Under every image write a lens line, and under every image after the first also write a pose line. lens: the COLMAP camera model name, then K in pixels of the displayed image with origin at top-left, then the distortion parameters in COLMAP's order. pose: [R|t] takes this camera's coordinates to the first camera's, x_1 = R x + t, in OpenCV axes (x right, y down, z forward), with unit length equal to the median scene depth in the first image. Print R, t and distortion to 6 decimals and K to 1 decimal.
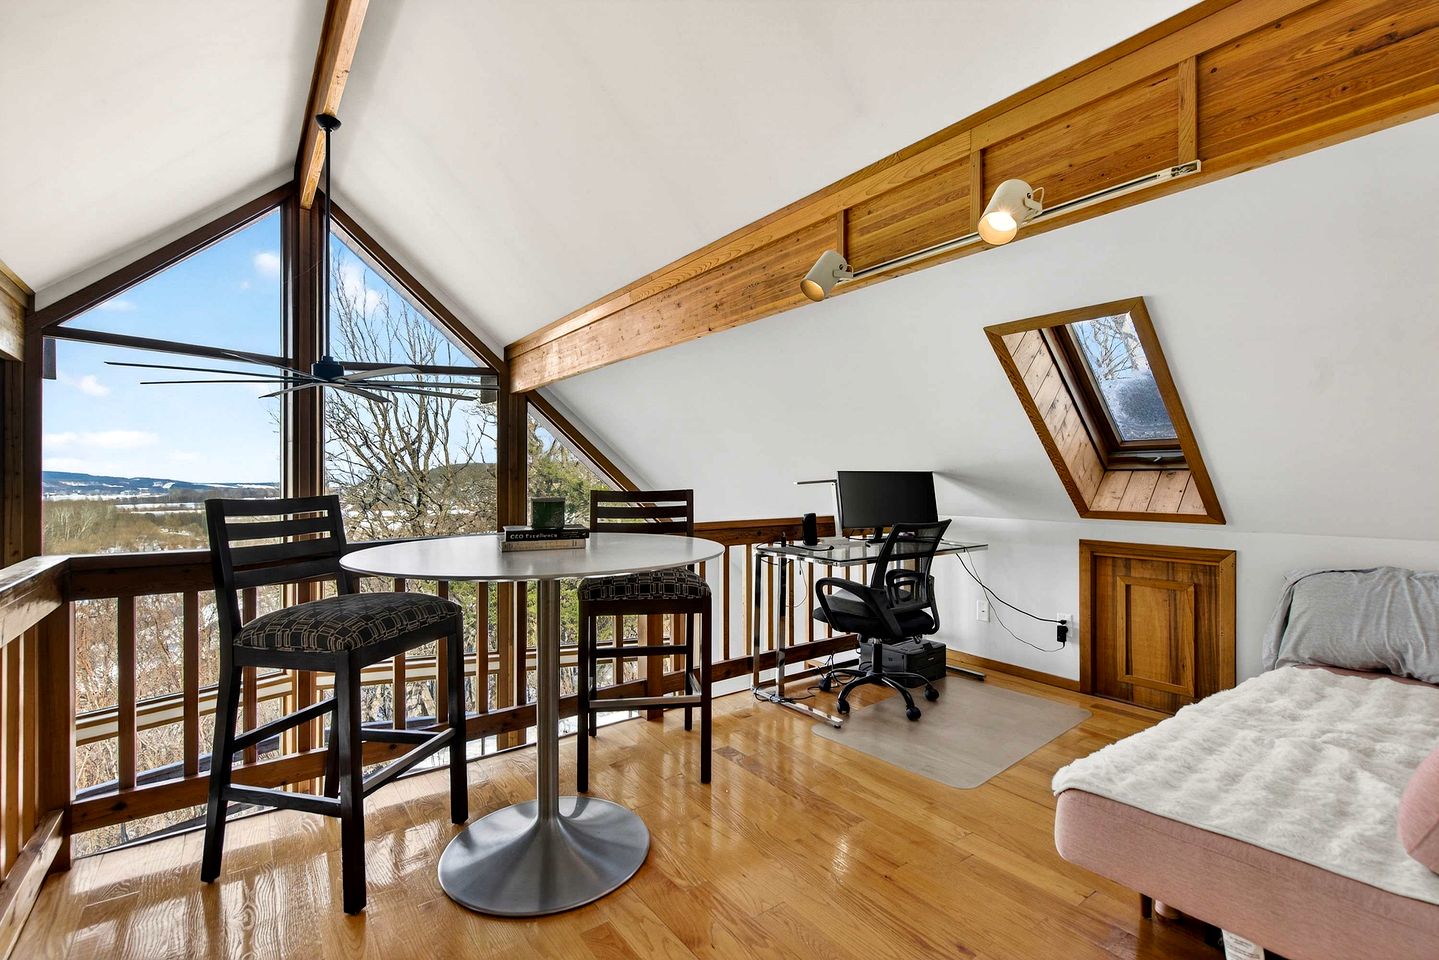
lens RADIAL K [[651.3, 0, 726.3], [0, 651.3, 480.2], [0, 0, 1]] dist [0.000302, 0.000816]
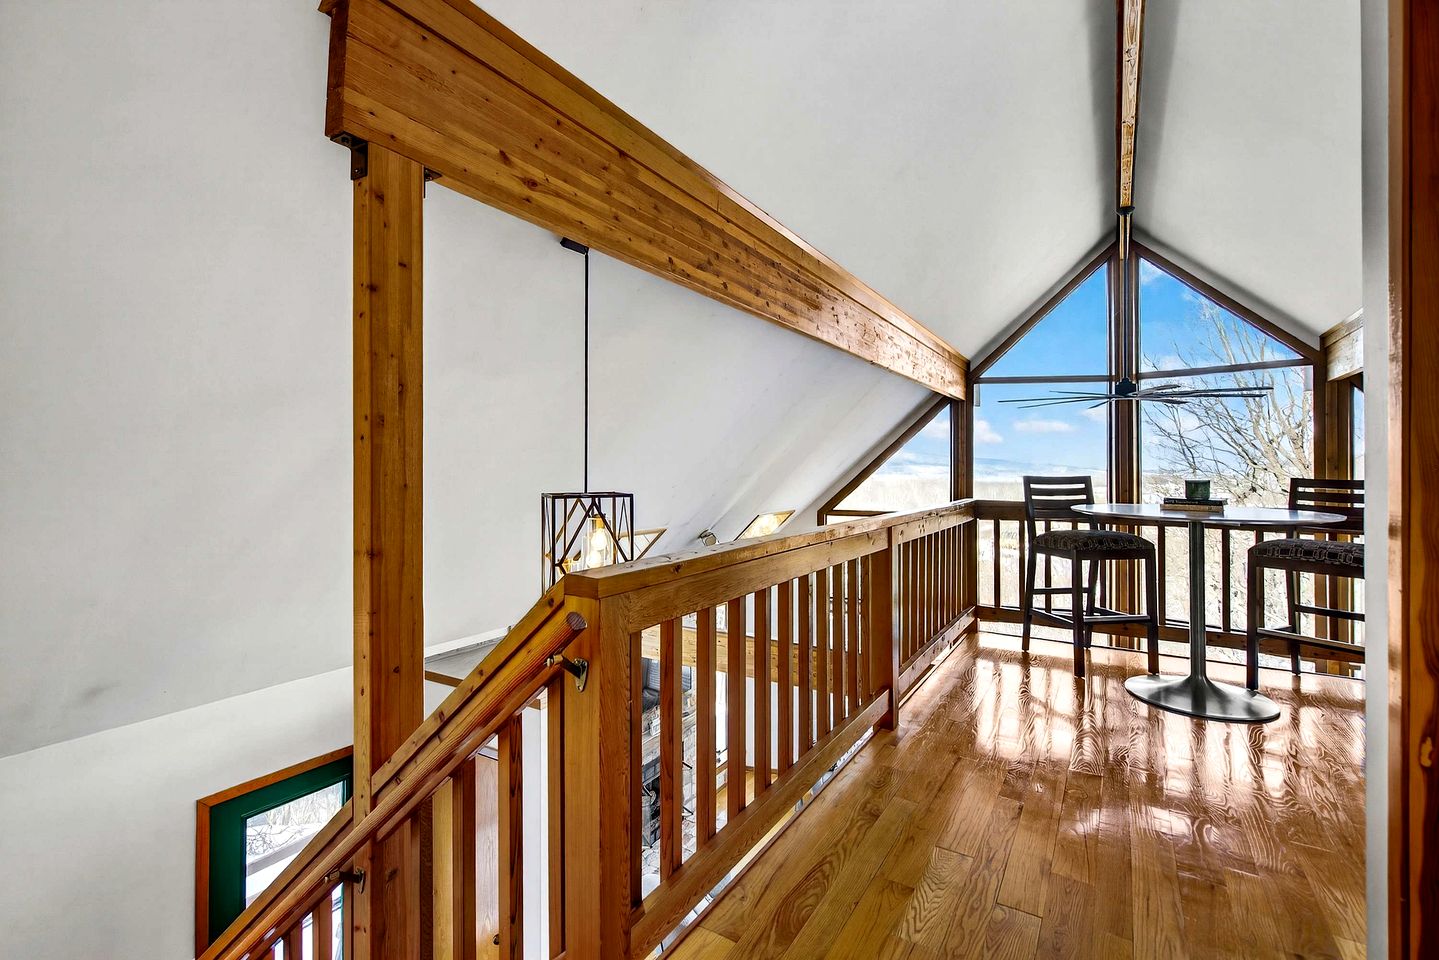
lens RADIAL K [[651.3, 0, 716.6], [0, 651.3, 471.9], [0, 0, 1]] dist [0.000302, 0.000816]
pose [[0.374709, 0.019435, -0.926939, 0.706456], [-0.011927, 0.999799, 0.016141, -0.004978], [0.927066, 0.005008, 0.374865, -0.649633]]
